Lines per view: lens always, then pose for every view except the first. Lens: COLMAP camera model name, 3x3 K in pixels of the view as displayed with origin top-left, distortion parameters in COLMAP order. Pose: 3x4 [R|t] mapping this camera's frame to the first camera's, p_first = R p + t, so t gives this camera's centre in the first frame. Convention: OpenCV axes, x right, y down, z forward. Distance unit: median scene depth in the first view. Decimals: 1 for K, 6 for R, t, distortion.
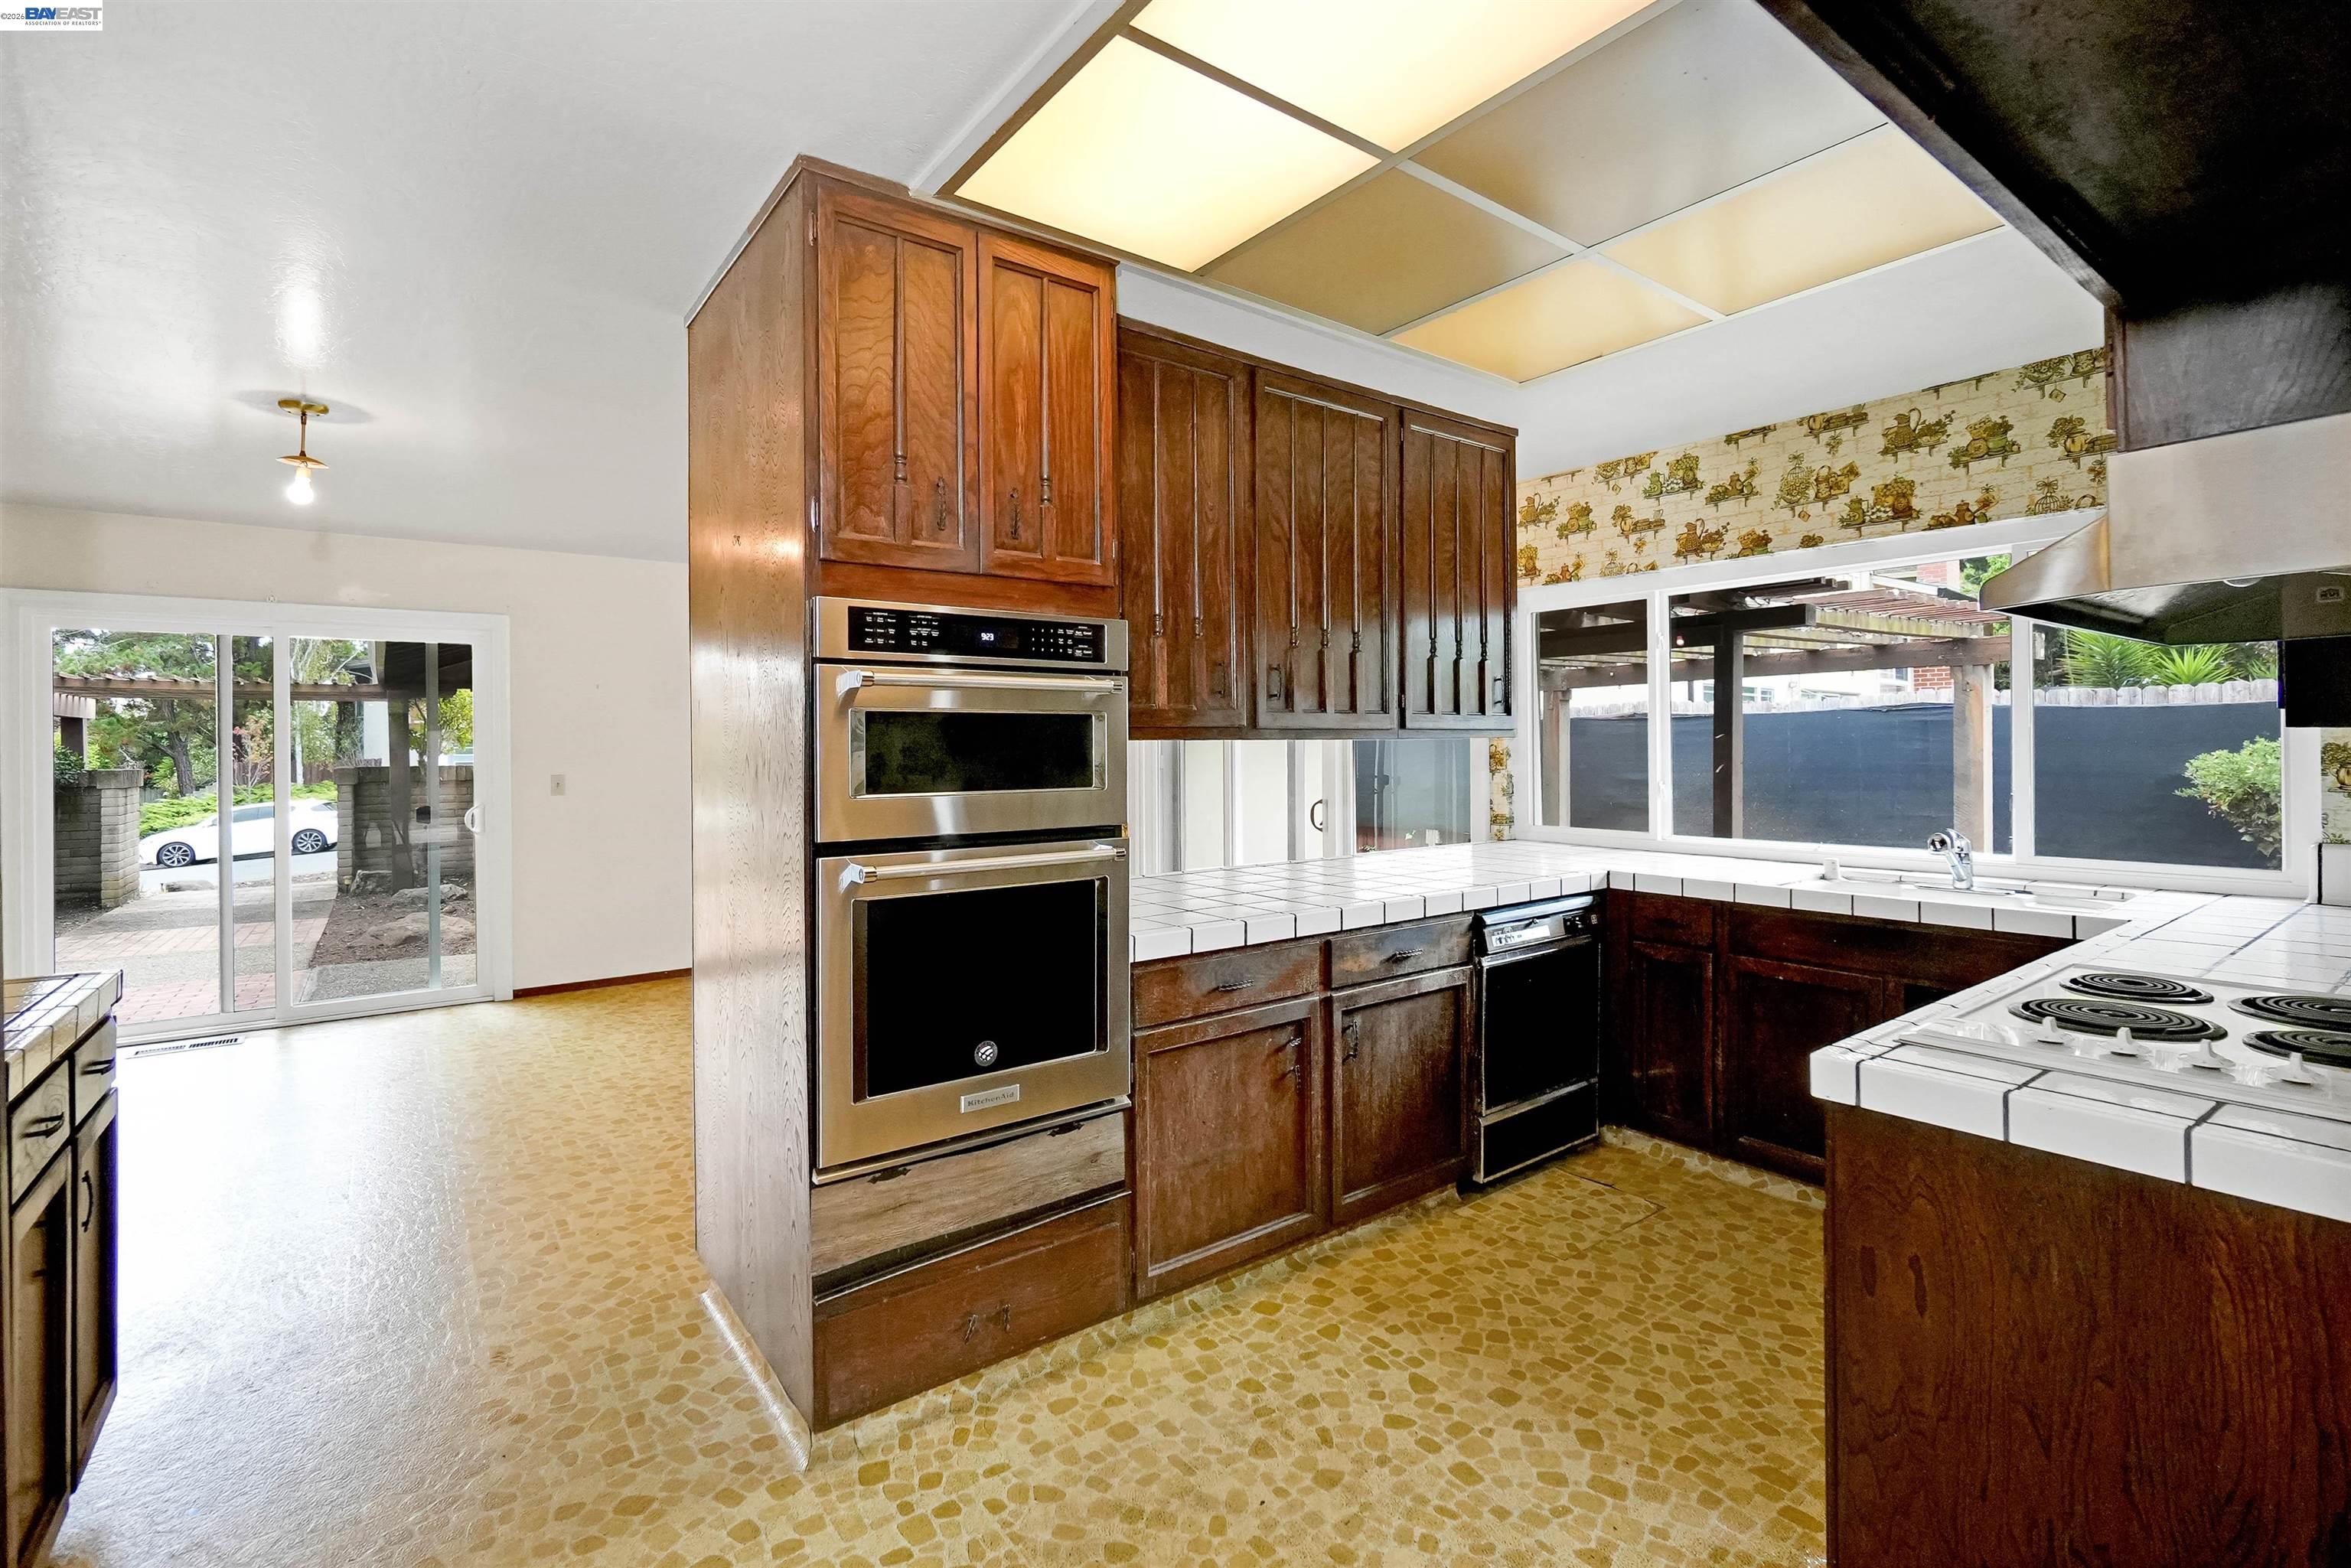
lens RADIAL K [[1060.6, 0, 1204.8], [0, 1060.6, 760.0], [0, 0, 1]] dist [-0.001917, 0.000198]
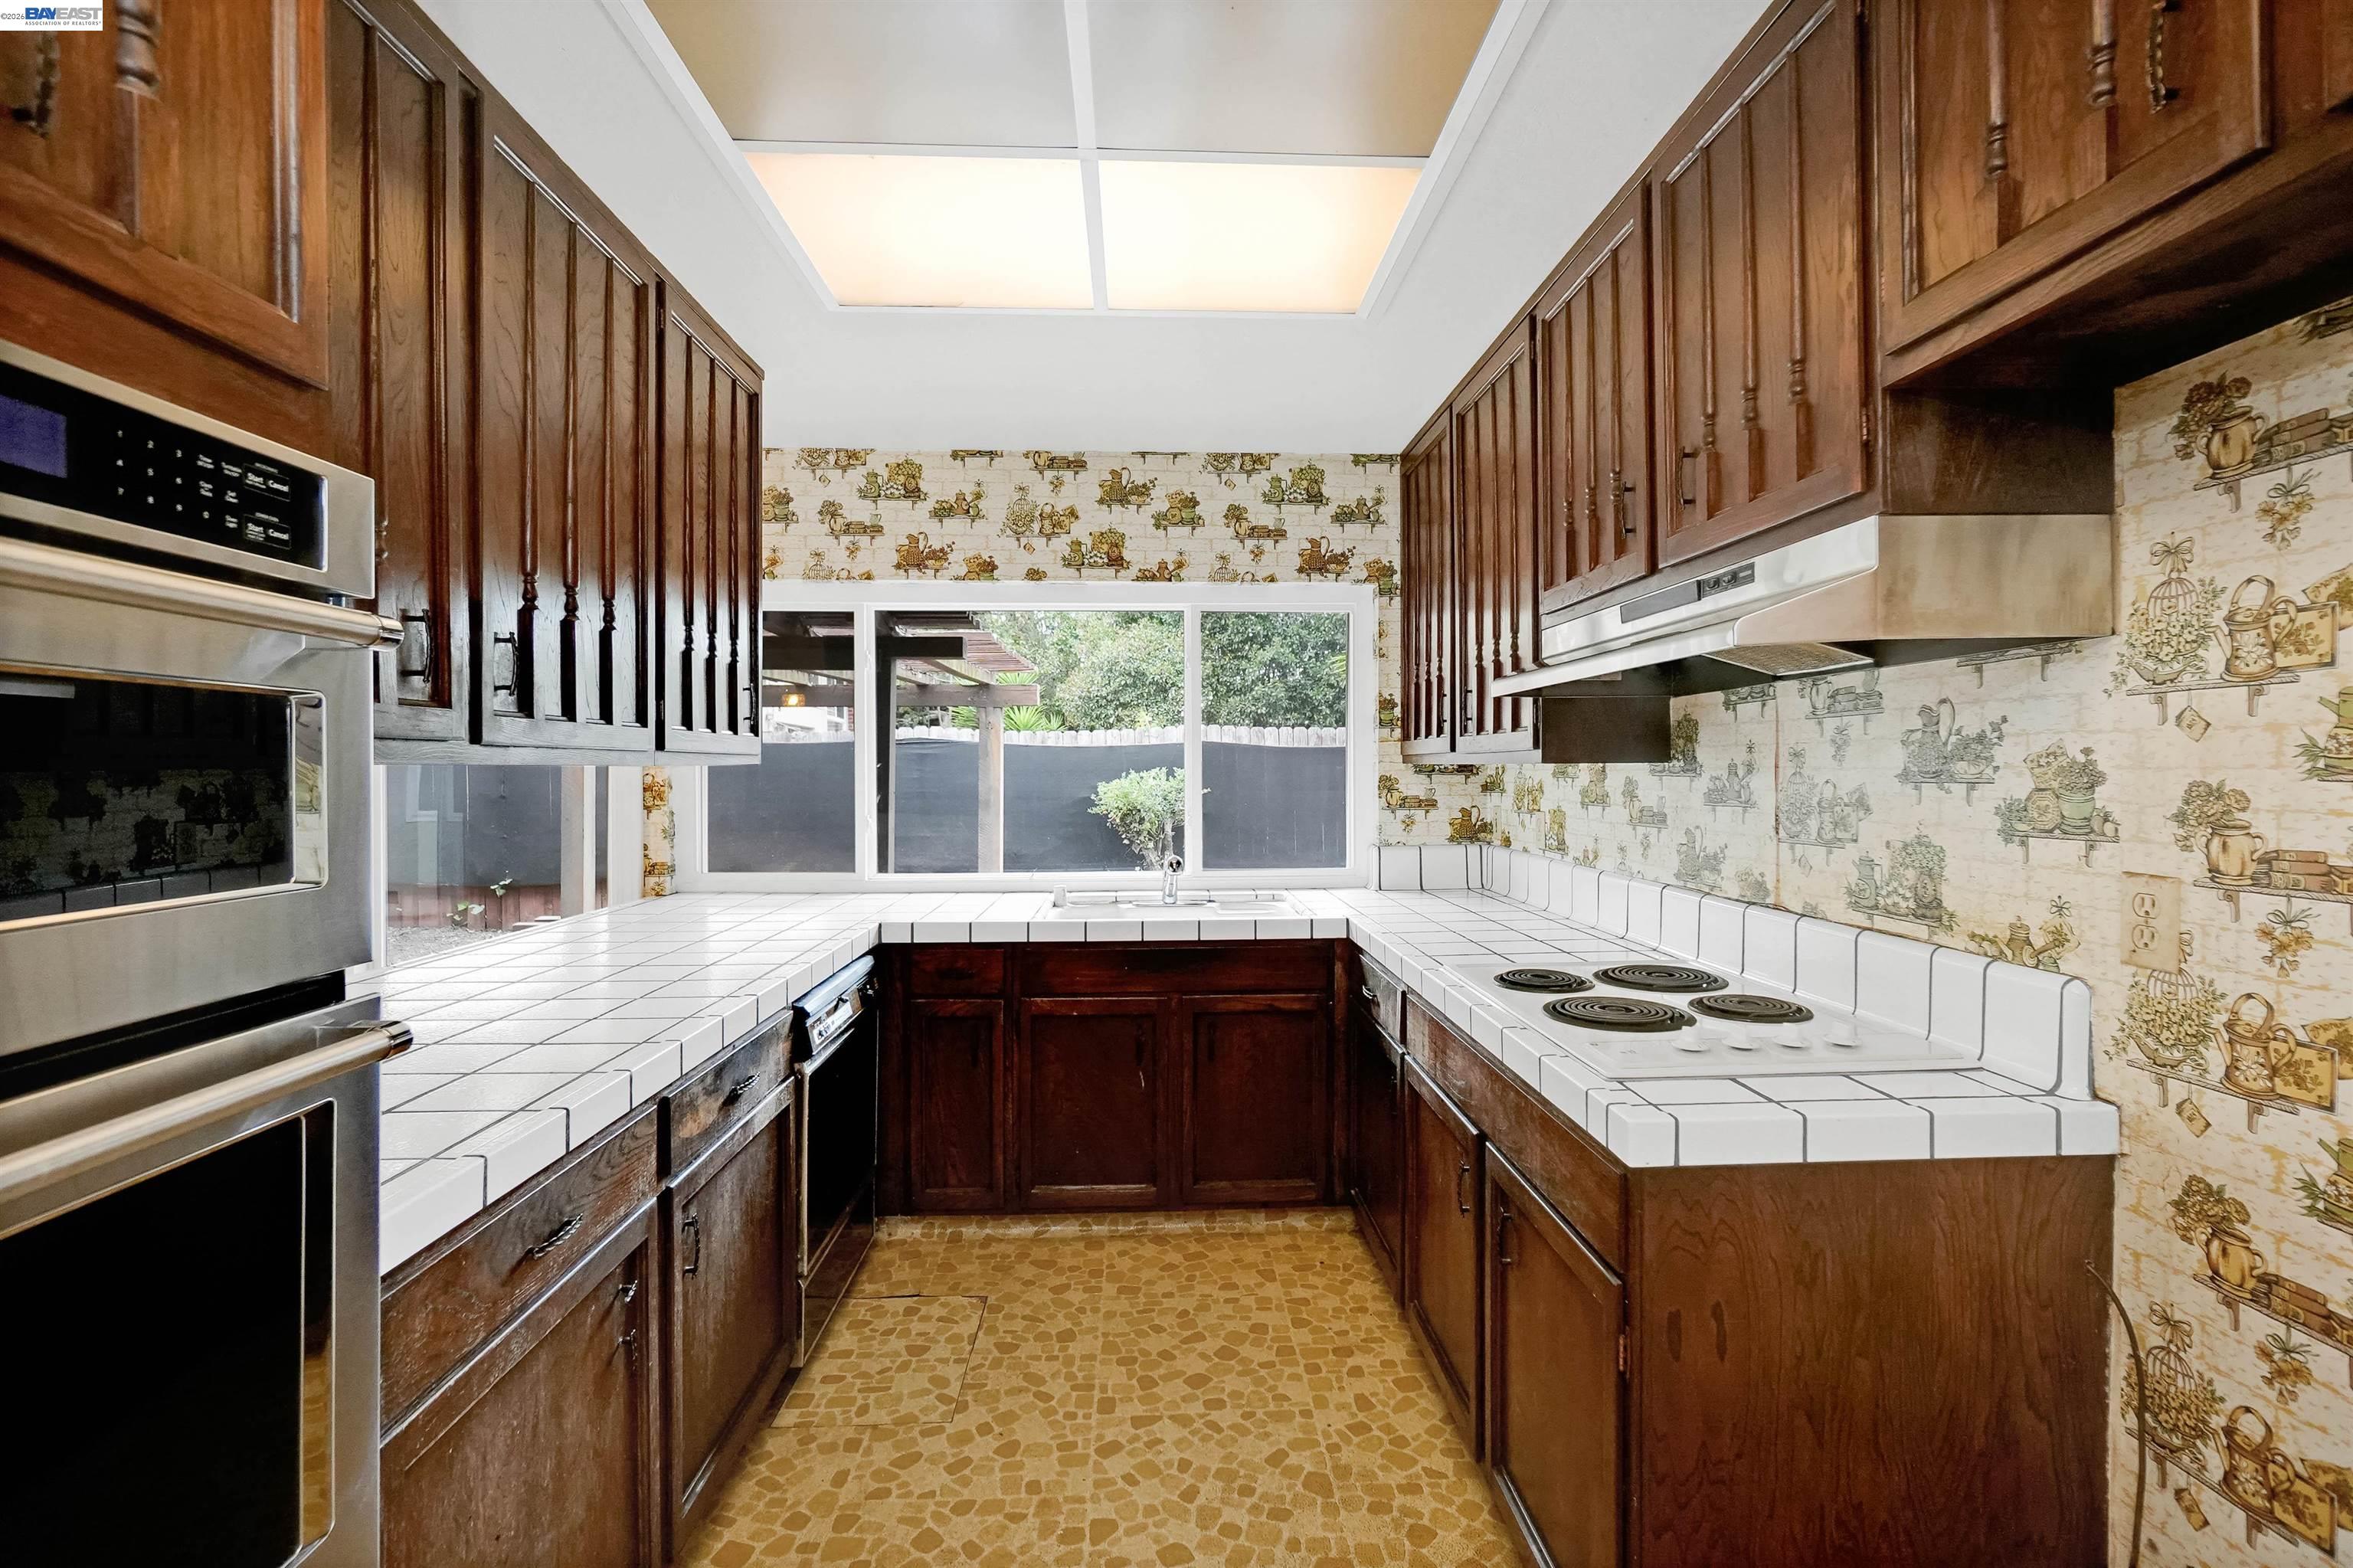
lens RADIAL K [[1010.3, 0, 1176.5], [0, 1010.3, 784.0], [0, 0, 1]] dist [-0.002787, -0.000062]
pose [[0.577506, -0.005730, 0.816366, -0.156121], [0.008829, 0.999961, 0.000773, -0.005819], [-0.816339, 0.006761, 0.577534, 0.366238]]
